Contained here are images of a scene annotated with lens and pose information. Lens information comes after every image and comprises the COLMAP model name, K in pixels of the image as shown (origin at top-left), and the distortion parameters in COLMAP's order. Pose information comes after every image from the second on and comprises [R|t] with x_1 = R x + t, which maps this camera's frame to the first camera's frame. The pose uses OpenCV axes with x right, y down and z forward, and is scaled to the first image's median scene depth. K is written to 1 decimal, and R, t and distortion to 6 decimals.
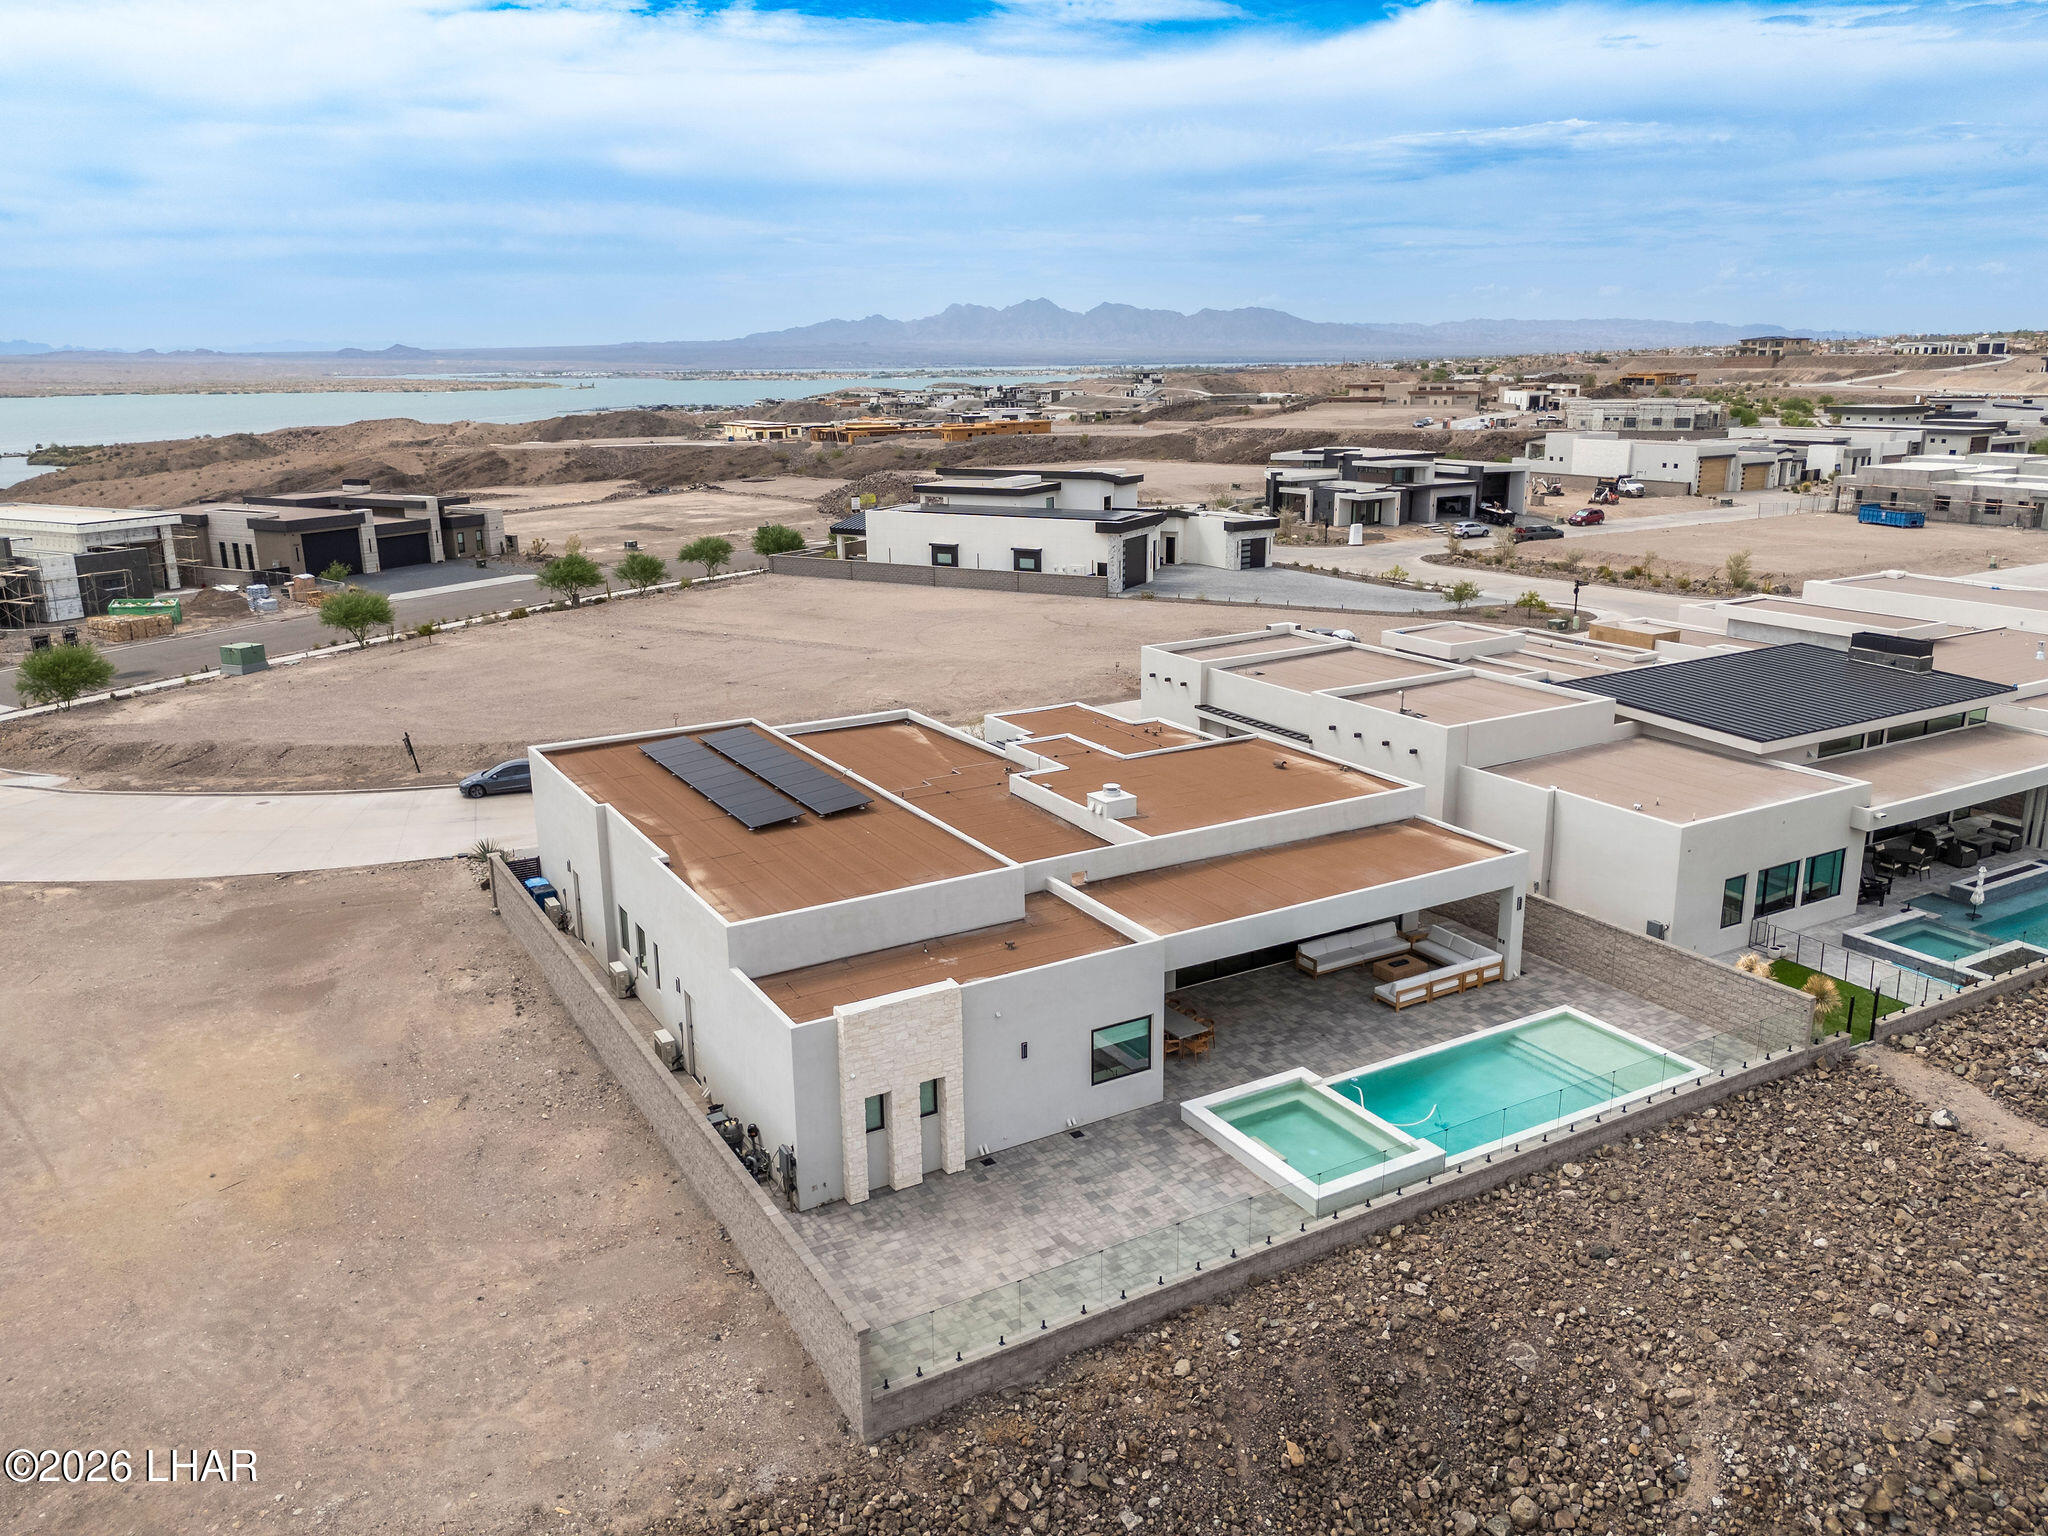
lens RADIAL K [[1514.4, 0, 1031.9], [0, 1514.4, 776.9], [0, 0, 1]] dist [0.065766, -0.061292]
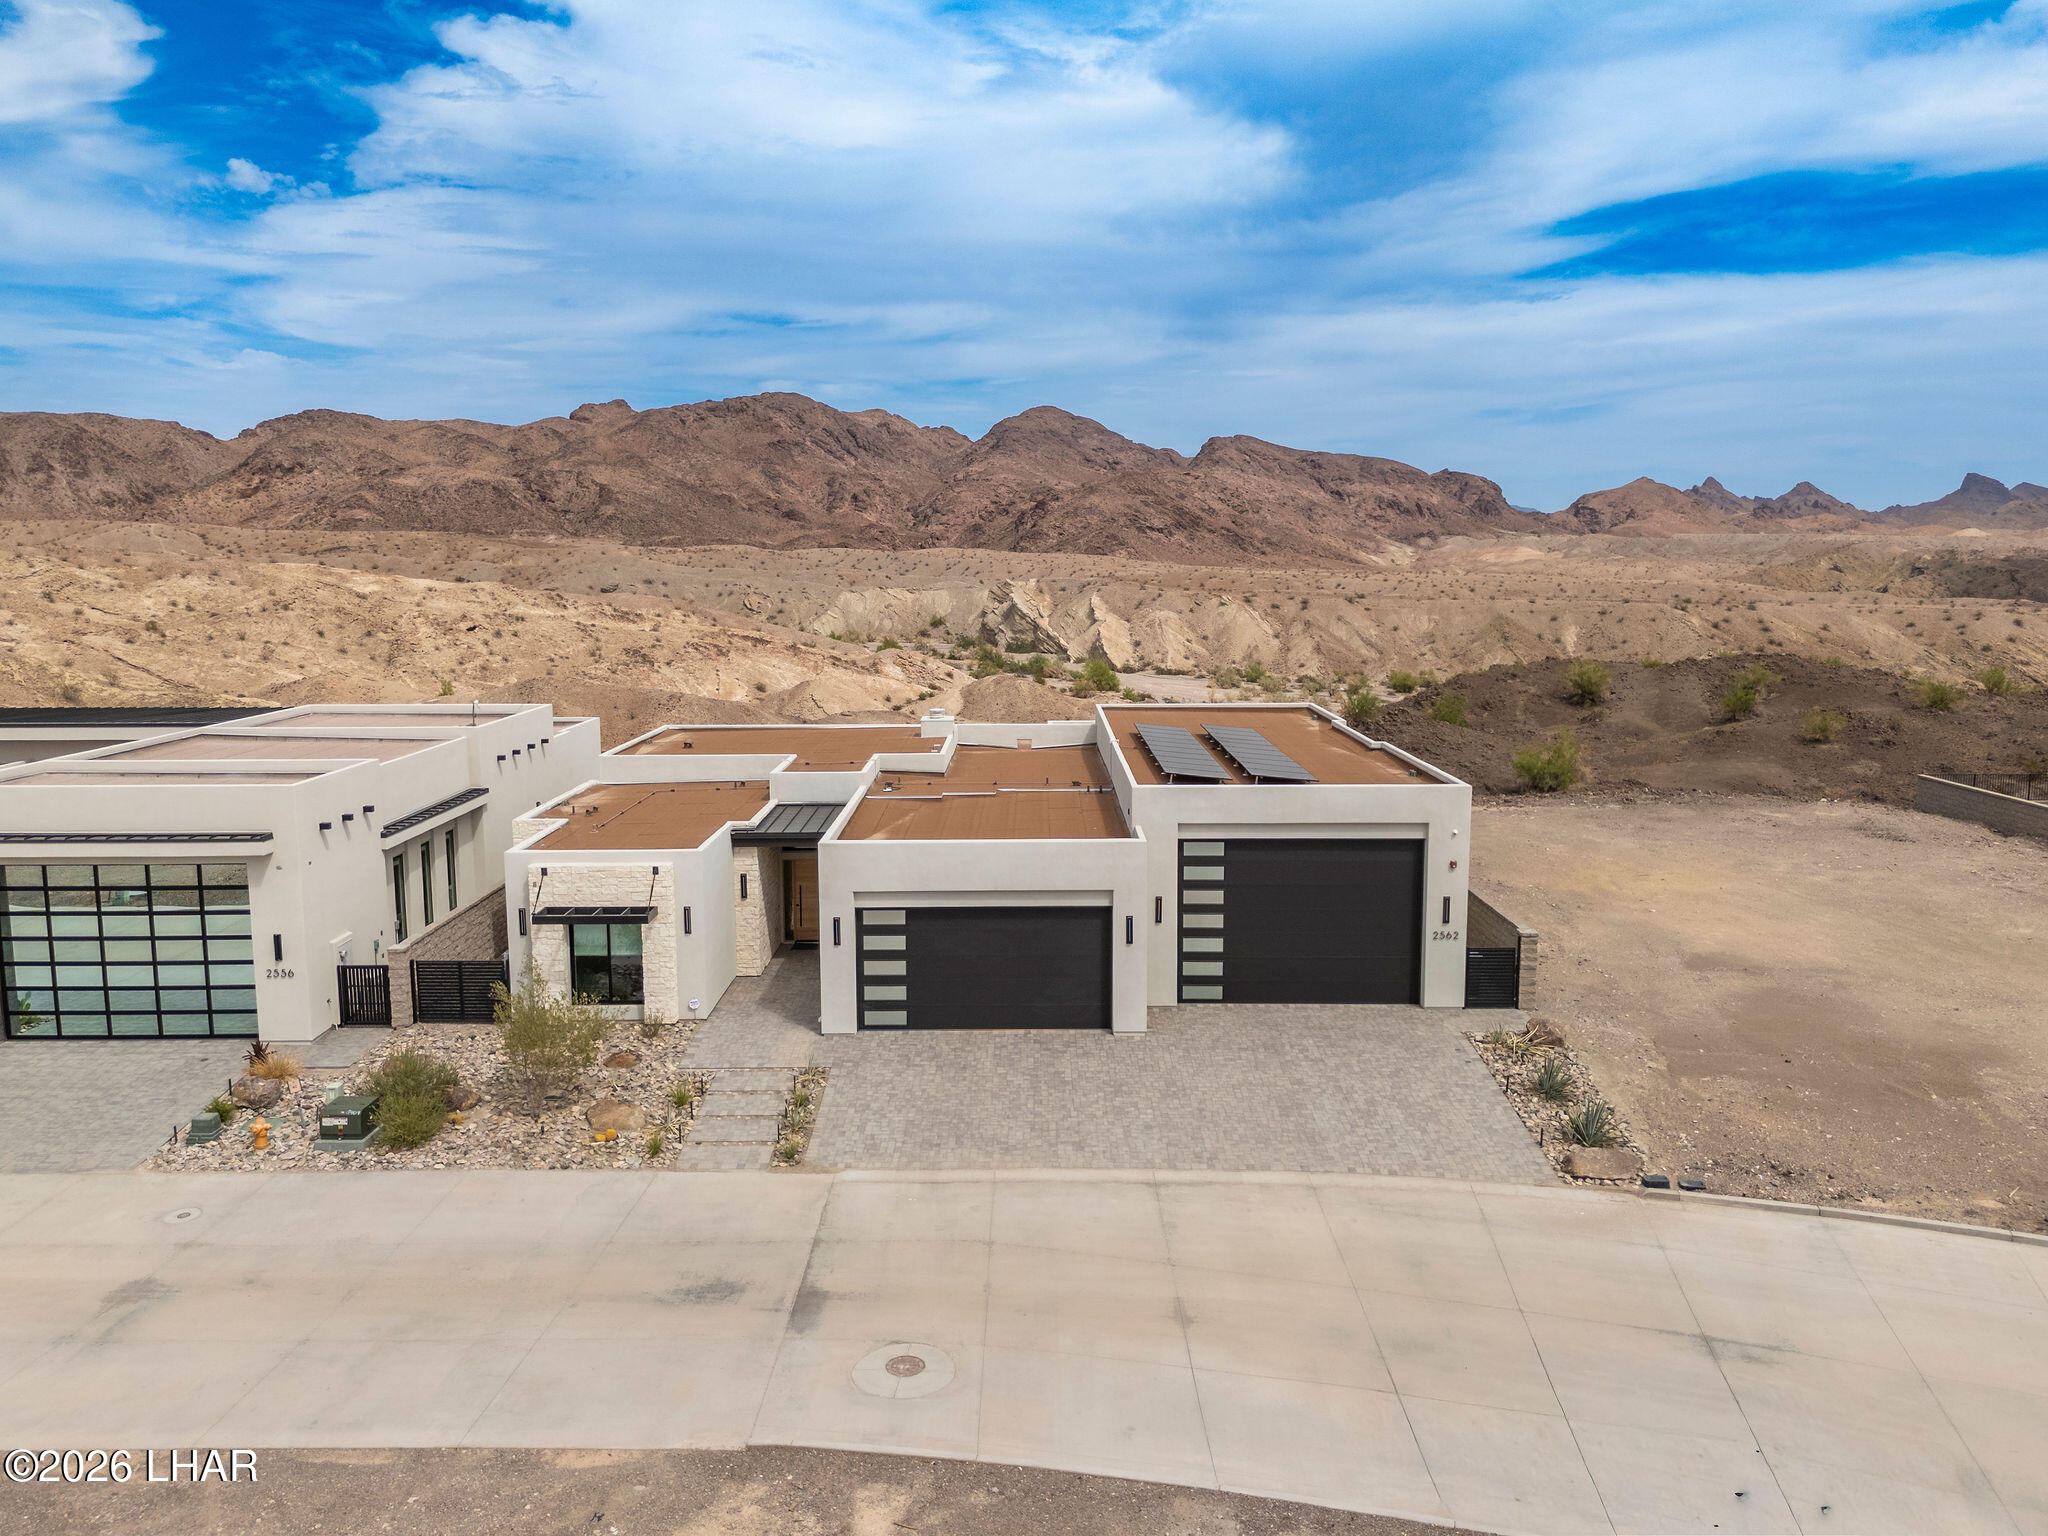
lens RADIAL K [[1514.4, 0, 1028.0], [0, 1514.4, 778.9], [0, 0, 1]] dist [0.065766, -0.061292]
pose [[-0.863780, -0.064279, 0.499753, -0.417919], [0.142861, 0.919887, 0.365239, -0.254711], [-0.483193, 0.386881, -0.785396, 1.372312]]
